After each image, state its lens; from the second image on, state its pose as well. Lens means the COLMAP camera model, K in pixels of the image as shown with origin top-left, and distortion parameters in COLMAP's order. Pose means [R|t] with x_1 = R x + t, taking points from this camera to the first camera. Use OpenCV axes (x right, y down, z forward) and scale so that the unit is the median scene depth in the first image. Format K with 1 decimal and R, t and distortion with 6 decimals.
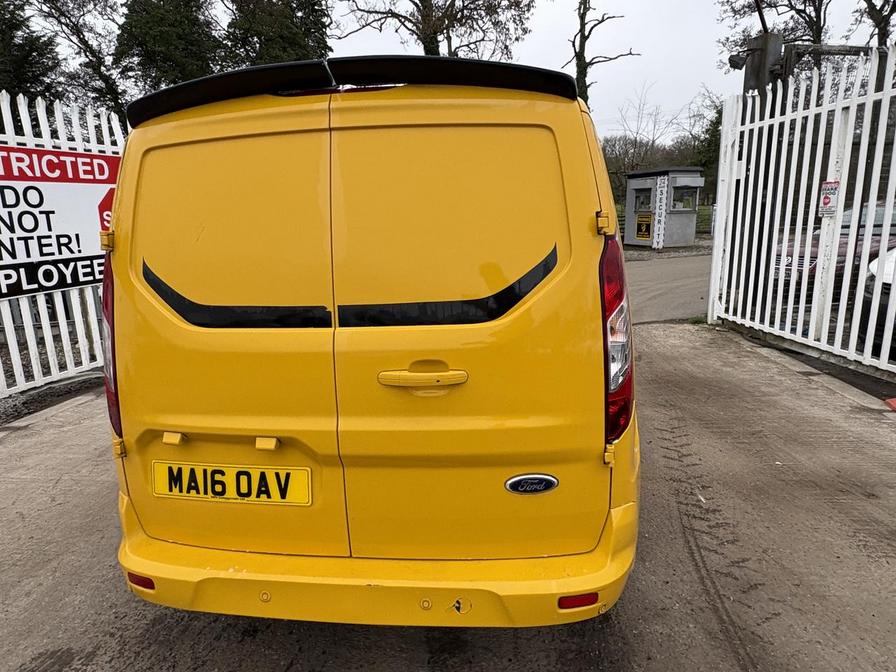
lens RADIAL K [[540.6, 0, 447.4], [0, 540.6, 330.6], [0, 0, 1]] dist [-0.001522, 0.000192]
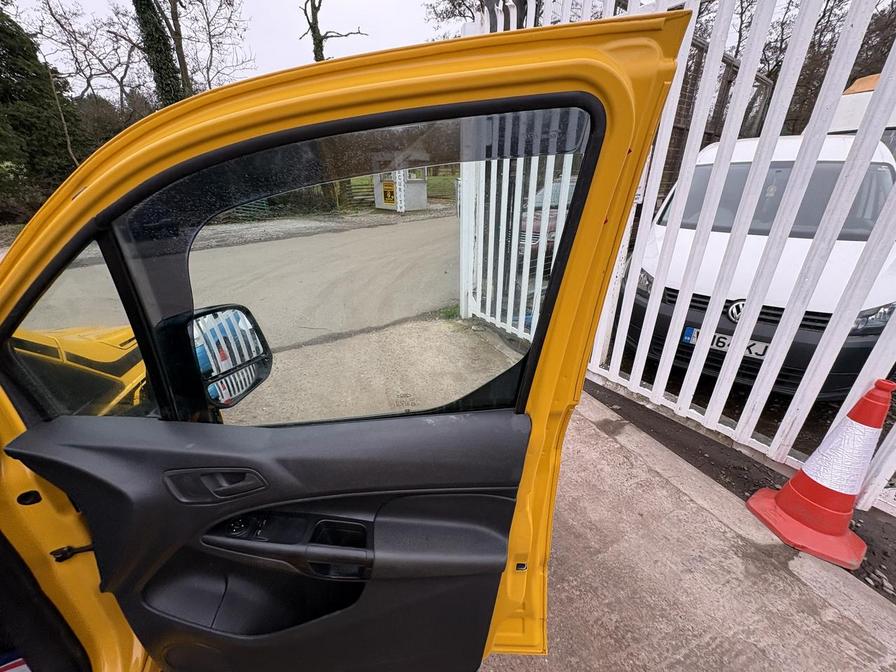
lens RADIAL K [[355.0, 0, 450.8], [0, 355.0, 336.2], [0, 0, 1]] dist [-0.000257, -0.000106]
pose [[0.879073, -0.176472, 0.442819, 0.239185], [0.084481, 0.971921, 0.219618, -0.140613], [-0.469142, -0.155650, 0.869298, 0.590123]]
